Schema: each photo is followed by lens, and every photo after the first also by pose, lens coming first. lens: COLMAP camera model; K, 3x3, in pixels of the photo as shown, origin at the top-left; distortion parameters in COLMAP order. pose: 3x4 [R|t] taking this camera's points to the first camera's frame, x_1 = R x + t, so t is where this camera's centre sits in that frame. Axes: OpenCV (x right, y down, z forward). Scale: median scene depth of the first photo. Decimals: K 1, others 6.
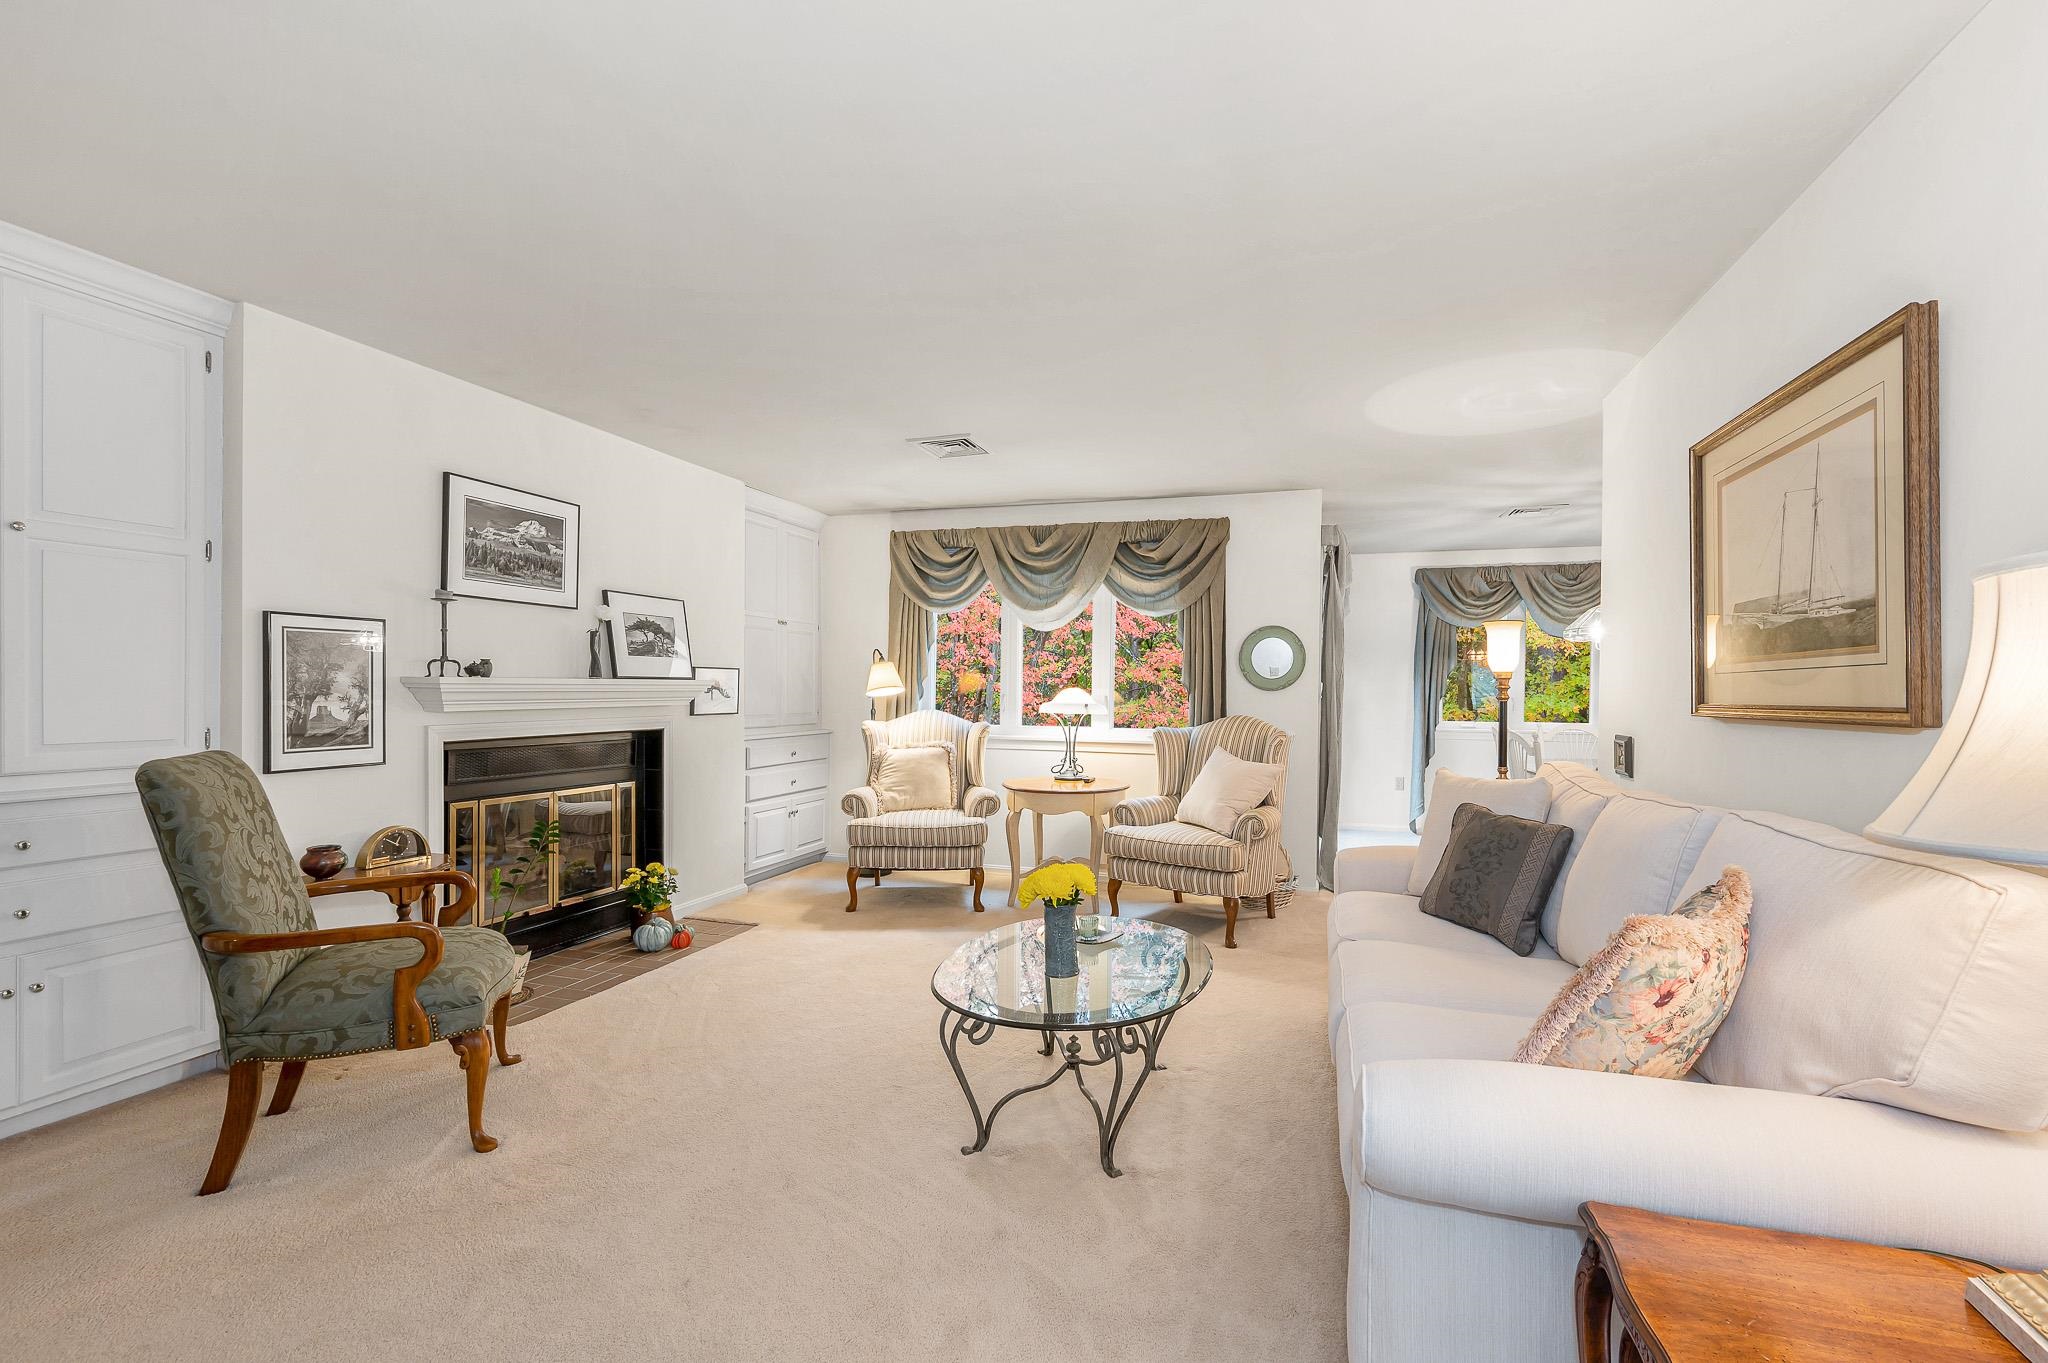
lens RADIAL K [[846.6, 0, 1015.4], [0, 846.6, 697.9], [0, 0, 1]] dist [-0.006844, 0.000035]
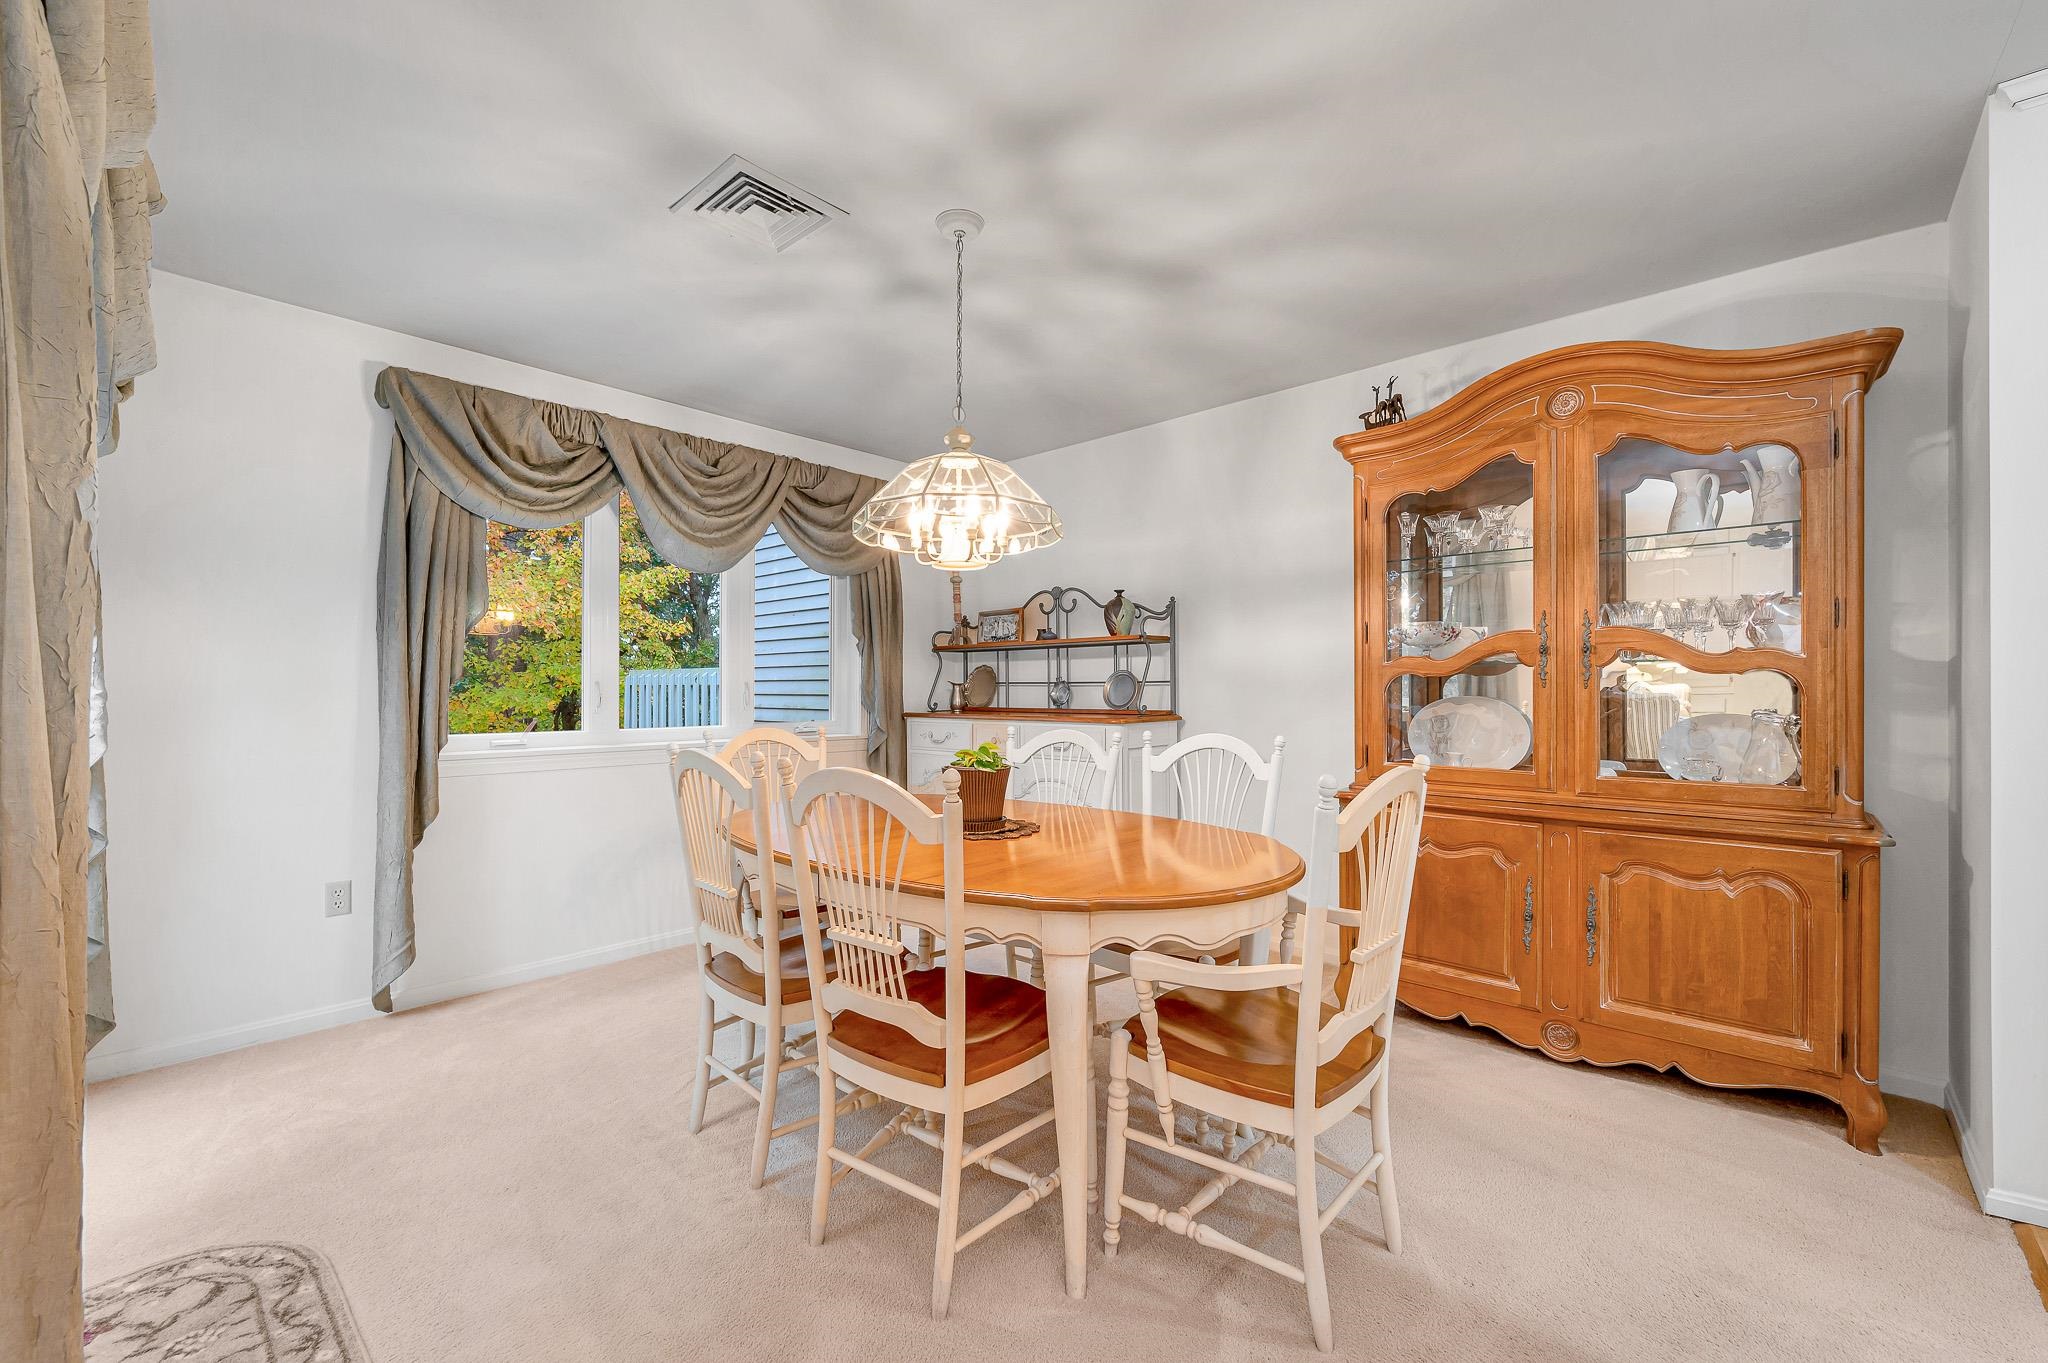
lens RADIAL K [[846.6, 0, 1031.7], [0, 846.6, 678.8], [0, 0, 1]] dist [-0.006844, 0.000035]
pose [[0.407277, 0.004173, 0.913295, 0.388611], [0.012542, 0.999870, -0.010162, 0.010888], [-0.913218, 0.015594, 0.407172, 0.930758]]
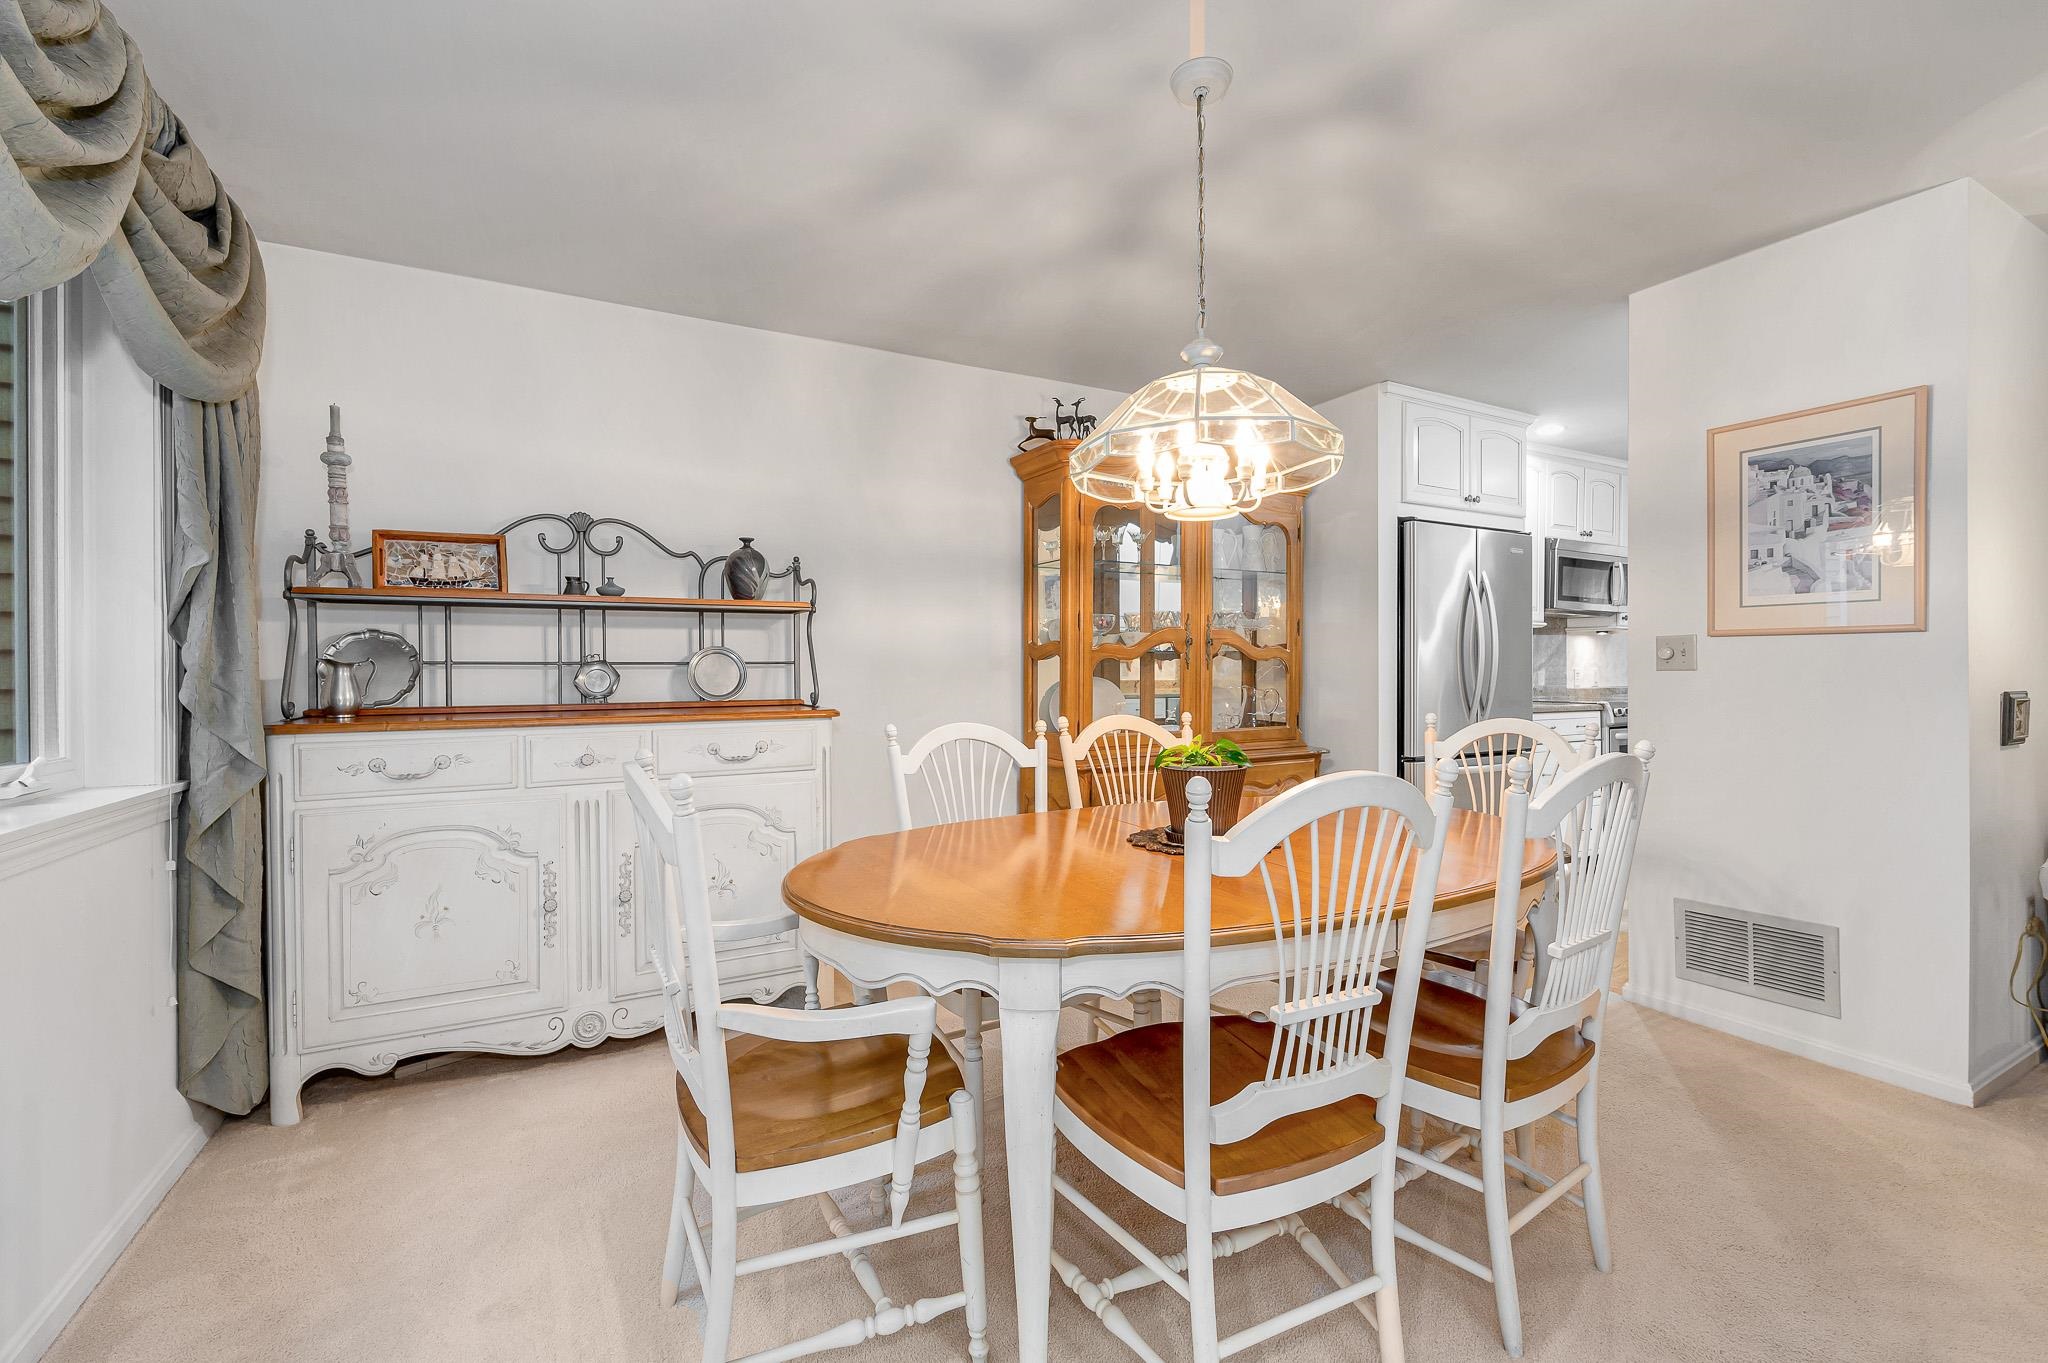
lens RADIAL K [[846.6, 0, 1054.9], [0, 846.6, 667.8], [0, 0, 1]] dist [-0.006844, 0.000035]
pose [[-0.732502, -0.003144, 0.680758, 0.630534], [0.005990, 0.999921, 0.011063, 0.003890], [-0.680739, 0.012182, -0.732425, 1.563110]]
